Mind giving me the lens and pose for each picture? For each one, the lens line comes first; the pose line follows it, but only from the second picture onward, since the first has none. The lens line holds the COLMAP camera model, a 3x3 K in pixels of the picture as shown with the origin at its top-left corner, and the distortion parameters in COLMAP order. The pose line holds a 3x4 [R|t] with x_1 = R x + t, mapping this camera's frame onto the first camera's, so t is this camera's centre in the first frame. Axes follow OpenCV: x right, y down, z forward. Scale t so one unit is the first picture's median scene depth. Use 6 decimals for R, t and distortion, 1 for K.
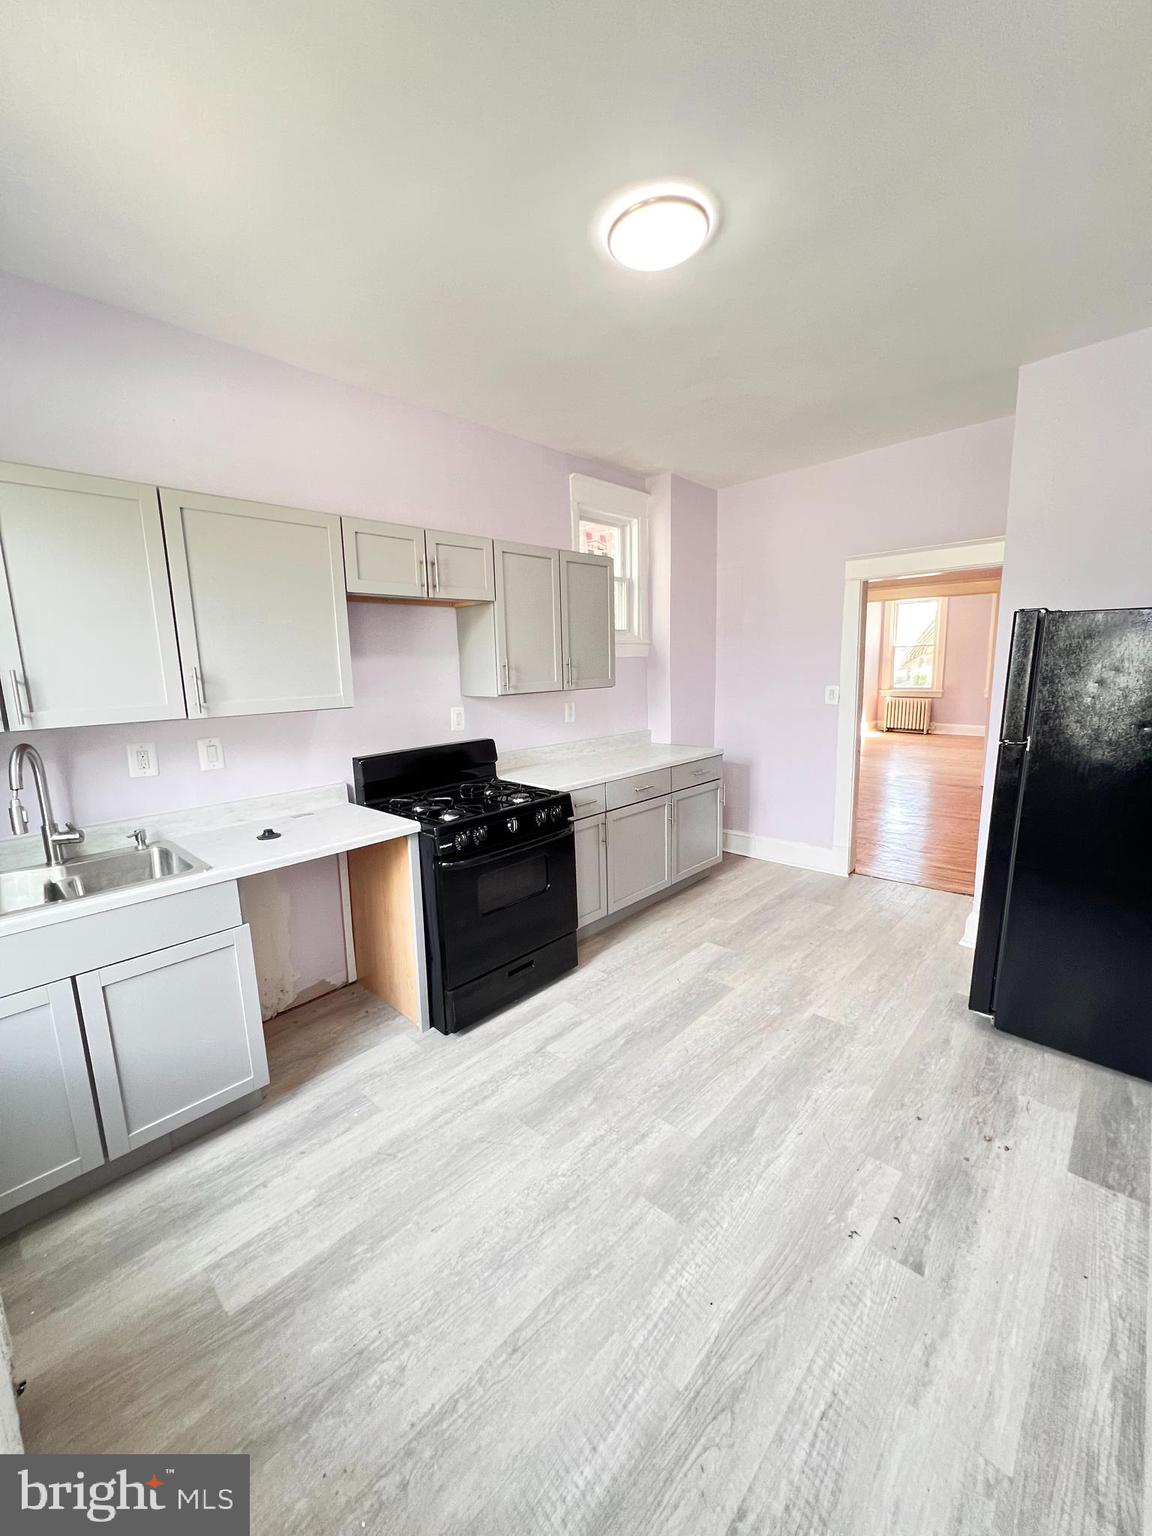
lens RADIAL K [[615.6, 0, 575.8], [0, 615.6, 775.6], [0, 0, 1]] dist [-0.002275, 0.000379]
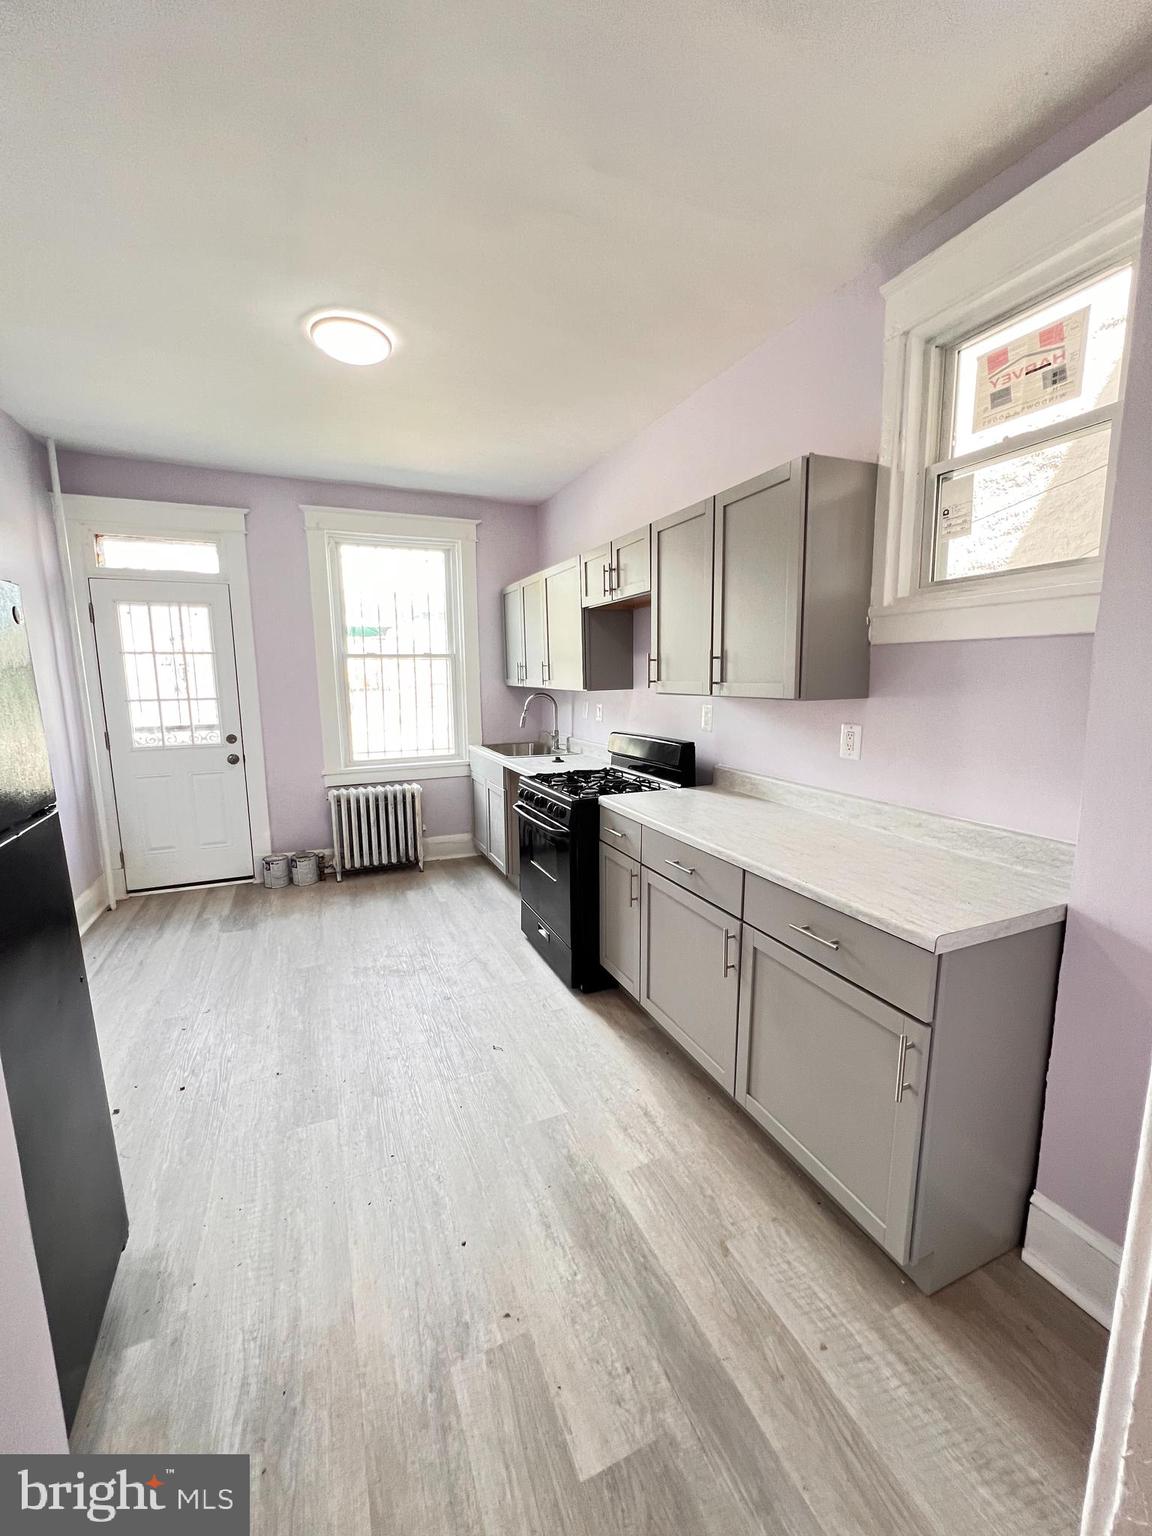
lens RADIAL K [[615.6, 0, 575.6], [0, 615.6, 760.9], [0, 0, 1]] dist [-0.002275, 0.000379]
pose [[-0.394701, 0.166408, -0.903615, 0.760644], [-0.138261, 0.961507, 0.237462, -0.234046], [0.908347, 0.218661, -0.356500, 1.231270]]
